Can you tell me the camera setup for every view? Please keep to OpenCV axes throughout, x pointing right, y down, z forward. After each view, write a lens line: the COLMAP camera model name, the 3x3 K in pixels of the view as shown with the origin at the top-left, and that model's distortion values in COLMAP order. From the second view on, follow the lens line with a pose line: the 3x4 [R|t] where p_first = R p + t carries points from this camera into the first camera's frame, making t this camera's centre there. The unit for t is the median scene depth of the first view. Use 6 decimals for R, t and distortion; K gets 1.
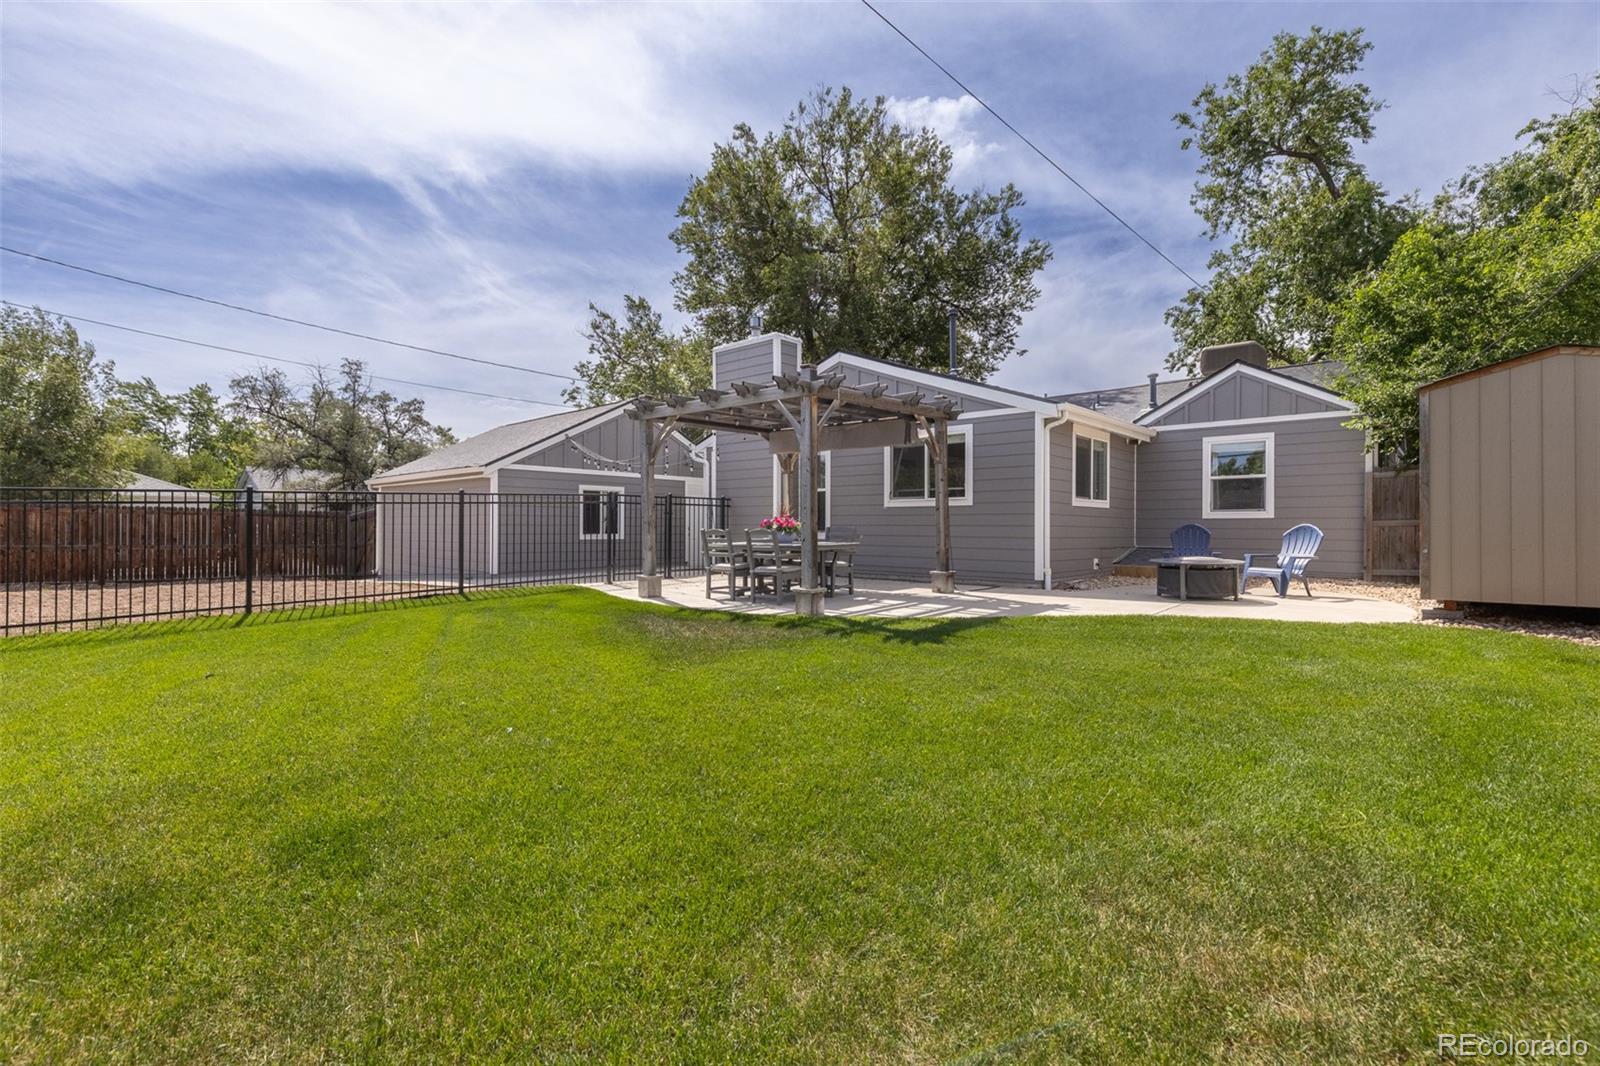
lens RADIAL K [[705.6, 0, 800.0], [0, 705.6, 533.0], [0, 0, 1]] dist [0.000560, -0.000145]
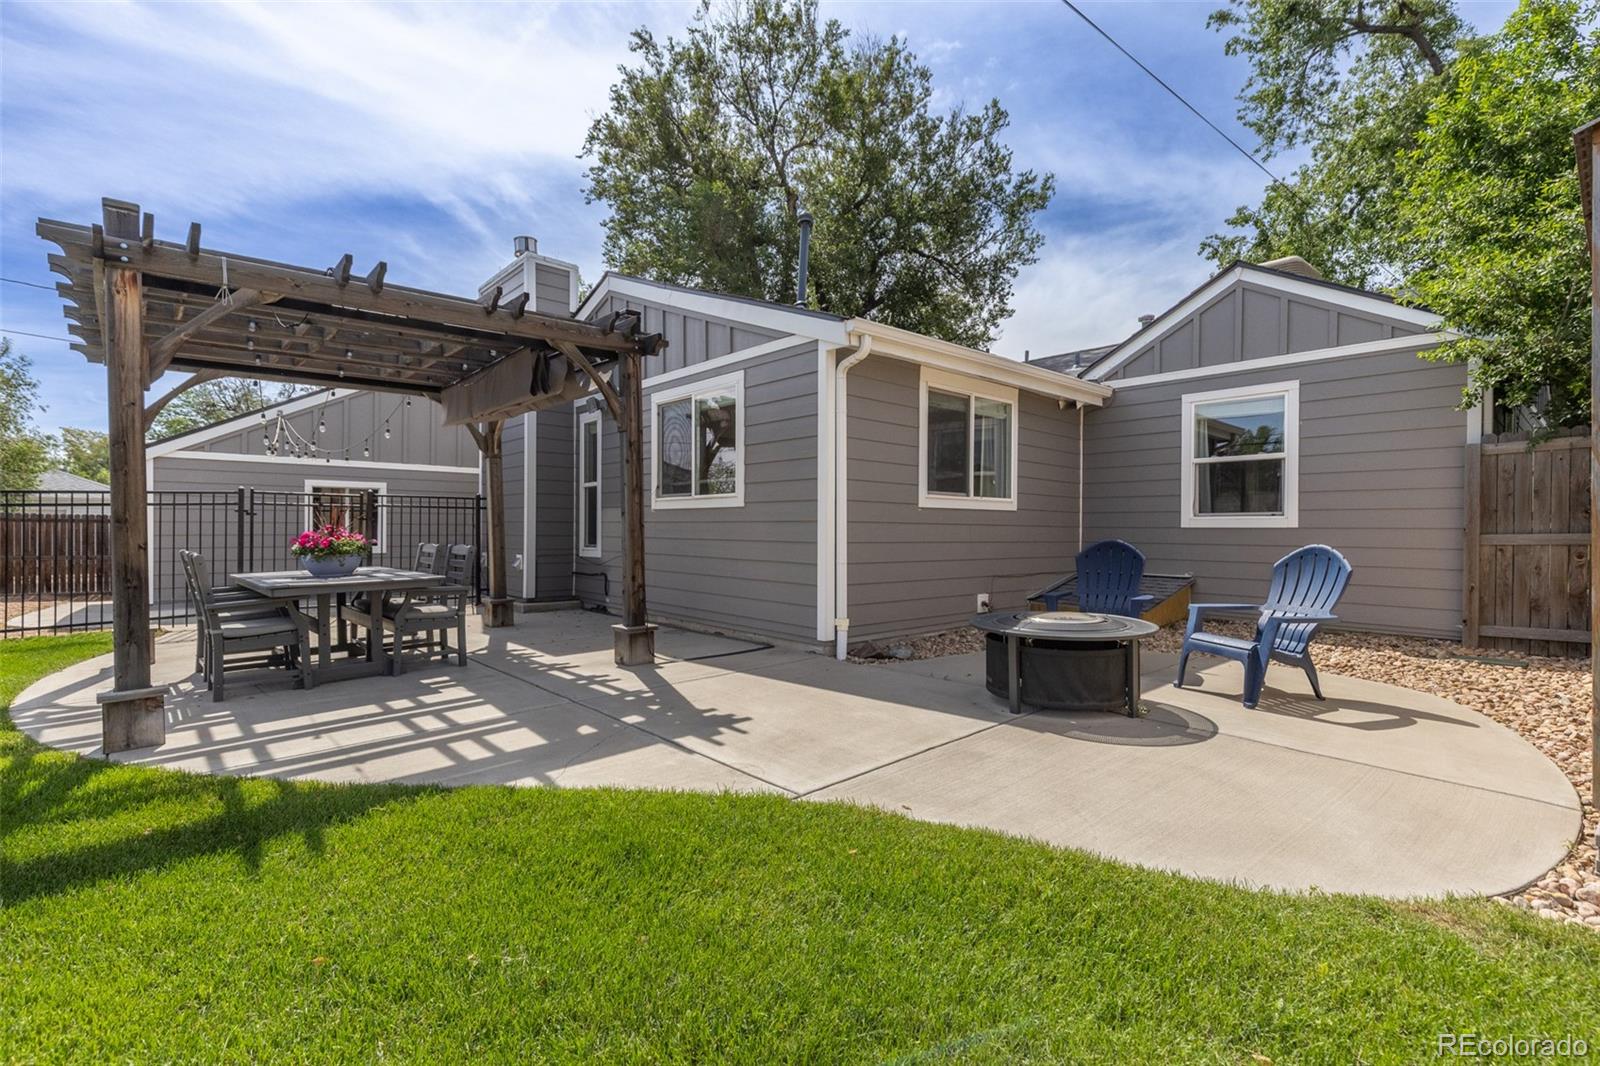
lens RADIAL K [[720.9, 0, 793.0], [0, 720.9, 534.1], [0, 0, 1]] dist [0.006567, -0.000531]
pose [[0.994977, 0.002053, -0.100086, 0.304670], [-0.002232, 0.999996, -0.001681, -0.013386], [0.100082, 0.001896, 0.994977, 0.351280]]
